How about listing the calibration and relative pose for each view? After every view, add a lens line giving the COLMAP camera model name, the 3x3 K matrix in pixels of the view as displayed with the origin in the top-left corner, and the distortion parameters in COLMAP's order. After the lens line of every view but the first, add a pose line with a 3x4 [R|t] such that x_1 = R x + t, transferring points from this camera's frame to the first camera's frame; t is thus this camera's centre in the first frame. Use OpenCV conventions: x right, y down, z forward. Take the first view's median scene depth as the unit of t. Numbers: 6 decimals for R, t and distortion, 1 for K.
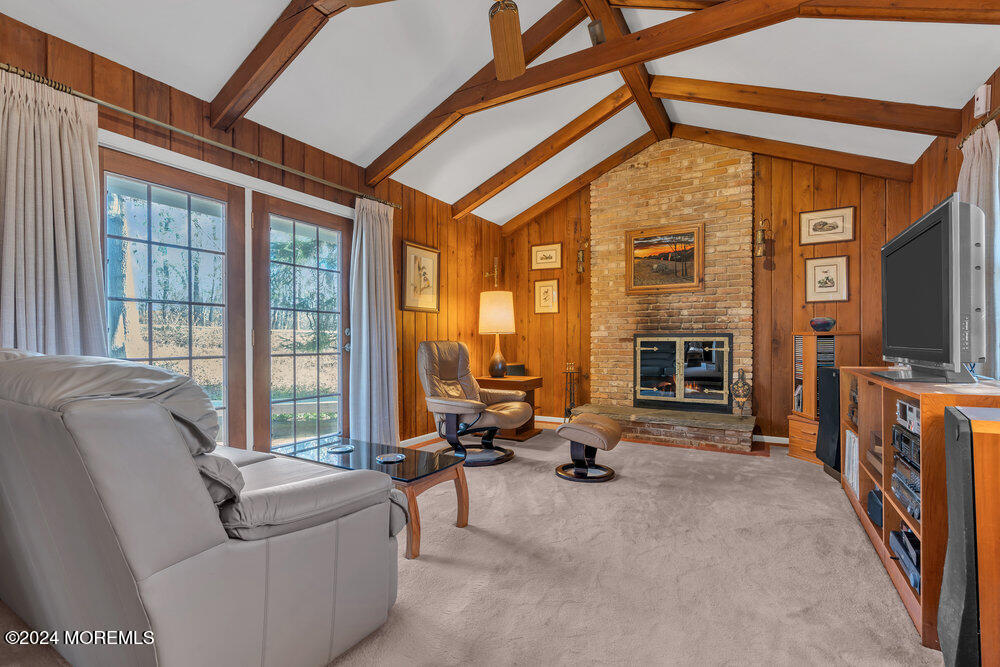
lens RADIAL K [[452.7, 0, 506.7], [0, 452.7, 343.3], [0, 0, 1]] dist [-0.009652, 0.002366]
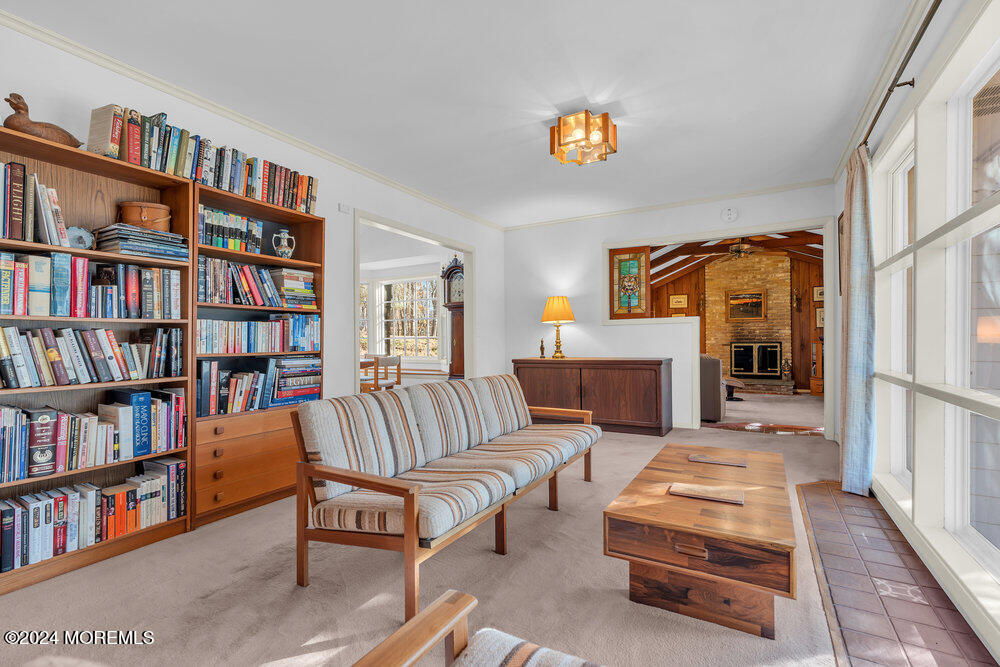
lens RADIAL K [[452.7, 0, 501.2], [0, 452.7, 339.8], [0, 0, 1]] dist [-0.009652, 0.002366]
pose [[0.999949, -0.009058, 0.004500, -0.823199], [0.009082, 0.999945, -0.005287, -0.031438], [-0.004451, 0.005328, 0.999976, -1.109165]]
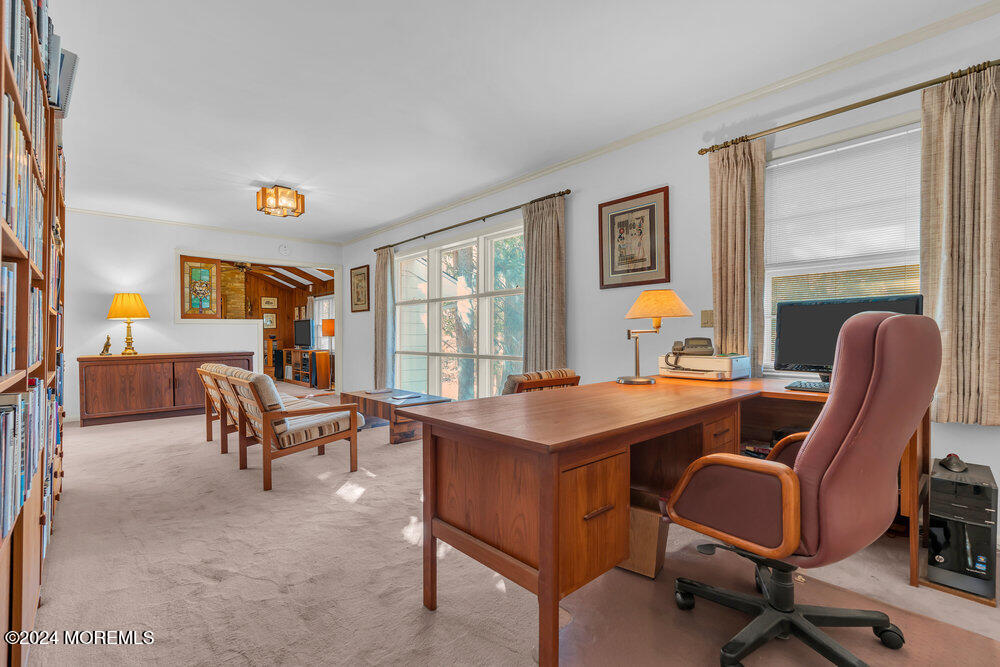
lens RADIAL K [[452.7, 0, 502.4], [0, 452.7, 335.6], [0, 0, 1]] dist [-0.009652, 0.002366]
pose [[0.292111, -0.002956, 0.956380, -1.528453], [0.008370, 0.999965, 0.000535, -0.031171], [-0.956348, 0.007849, 0.292126, -1.206696]]
